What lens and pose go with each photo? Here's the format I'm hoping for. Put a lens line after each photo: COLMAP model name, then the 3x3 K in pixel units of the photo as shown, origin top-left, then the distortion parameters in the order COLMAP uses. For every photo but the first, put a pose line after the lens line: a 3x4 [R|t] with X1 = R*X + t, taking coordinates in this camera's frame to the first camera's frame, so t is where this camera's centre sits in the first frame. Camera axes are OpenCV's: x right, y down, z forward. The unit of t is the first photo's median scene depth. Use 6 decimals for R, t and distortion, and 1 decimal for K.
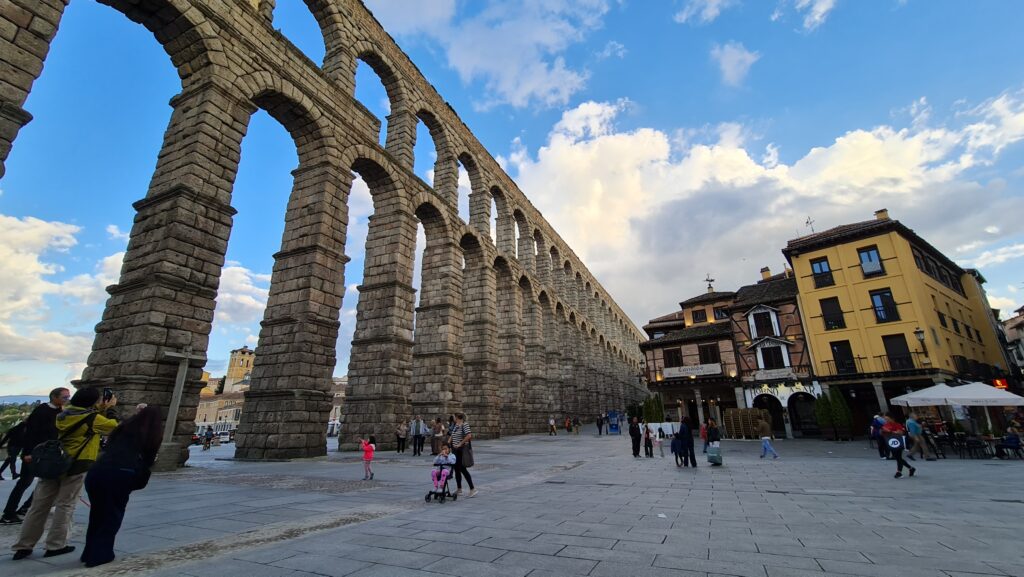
lens RADIAL K [[420.8, 0, 512.0], [0, 420.8, 288.5], [0, 0, 1]] dist [-0.000990, -0.000087]
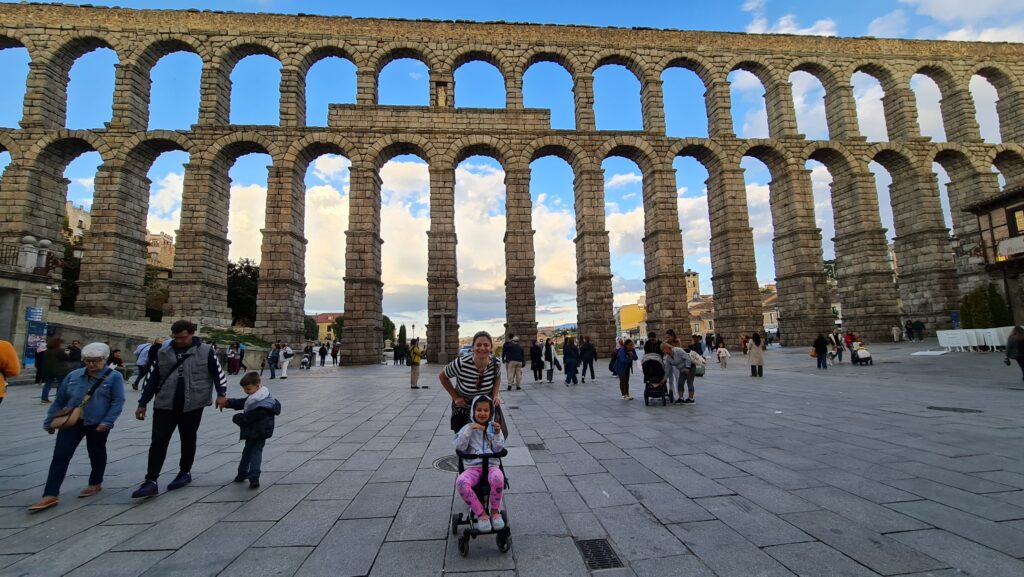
lens RADIAL K [[420.8, 0, 512.0], [0, 420.8, 288.5], [0, 0, 1]] dist [-0.000990, -0.000087]
pose [[0.495933, -0.118063, -0.860298, 0.555701], [0.292816, 0.955426, 0.037681, 0.028619], [0.817502, -0.270596, 0.508398, 0.110904]]
